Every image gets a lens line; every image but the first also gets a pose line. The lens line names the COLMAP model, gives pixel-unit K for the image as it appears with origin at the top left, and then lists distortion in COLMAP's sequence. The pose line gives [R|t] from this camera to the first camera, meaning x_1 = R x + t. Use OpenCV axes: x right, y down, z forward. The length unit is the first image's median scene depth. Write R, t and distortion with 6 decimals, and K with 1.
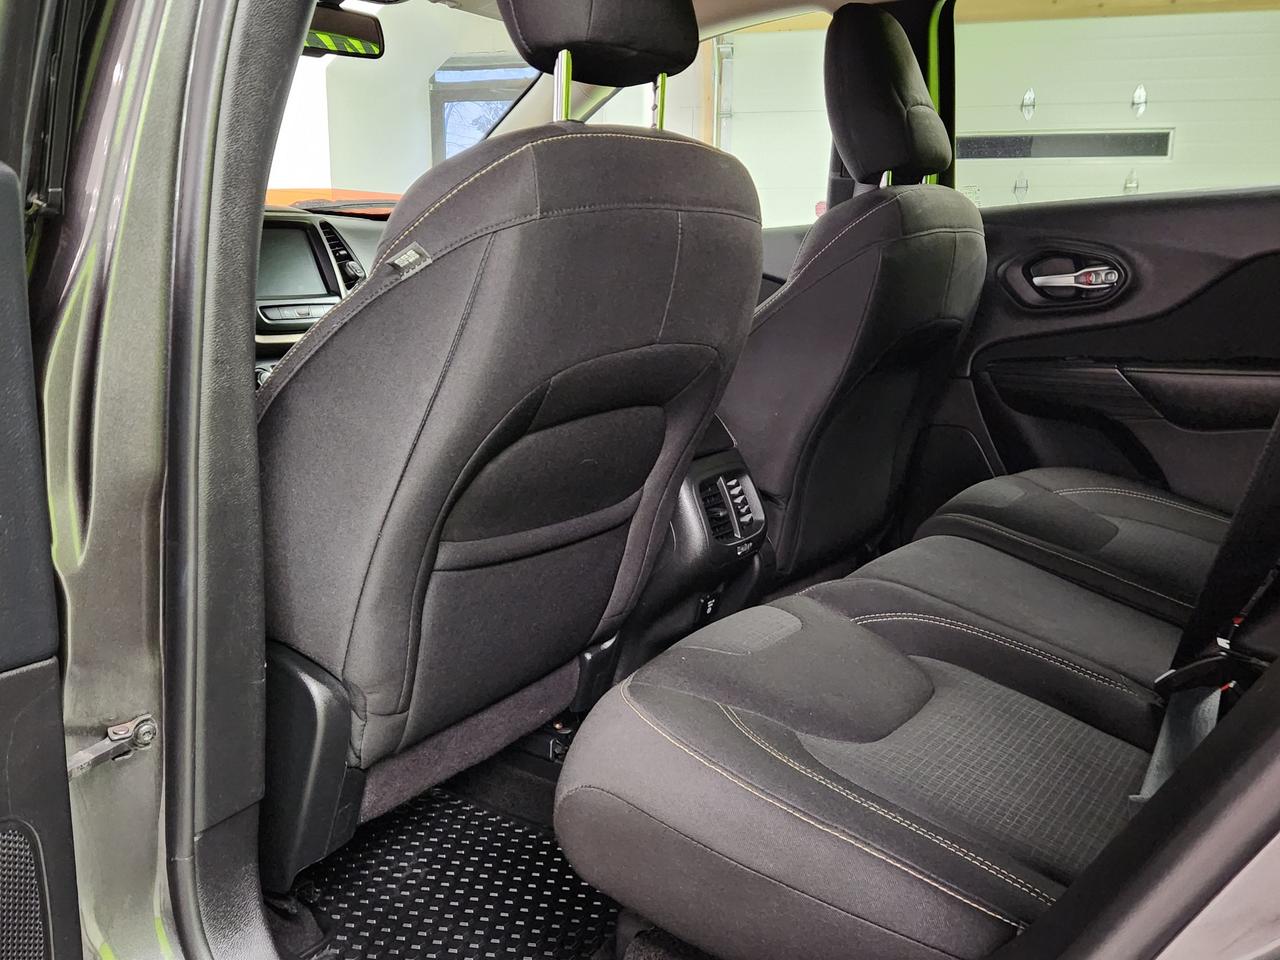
lens RADIAL K [[1150.2, 0, 637.6], [0, 1150.2, 455.3], [0, 0, 1]] dist [0.082782, -0.077151]
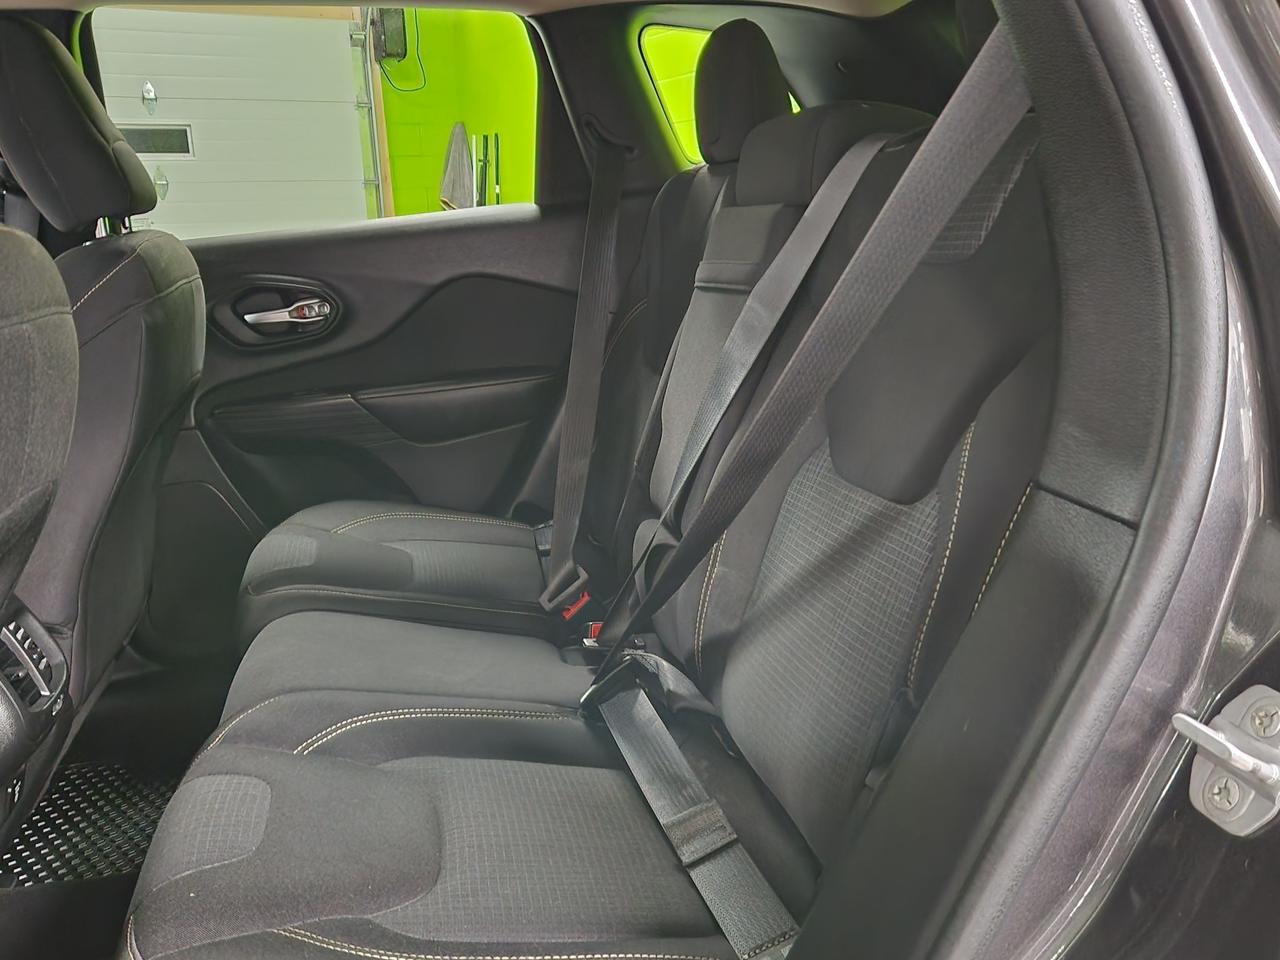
lens RADIAL K [[1150.2, 0, 637.6], [0, 1150.2, 455.3], [0, 0, 1]] dist [0.082782, -0.077151]
pose [[0.673134, -0.195976, 0.713080, -0.152213], [0.182183, 0.978475, 0.096937, -0.078169], [-0.716728, 0.064659, 0.694349, 0.120347]]
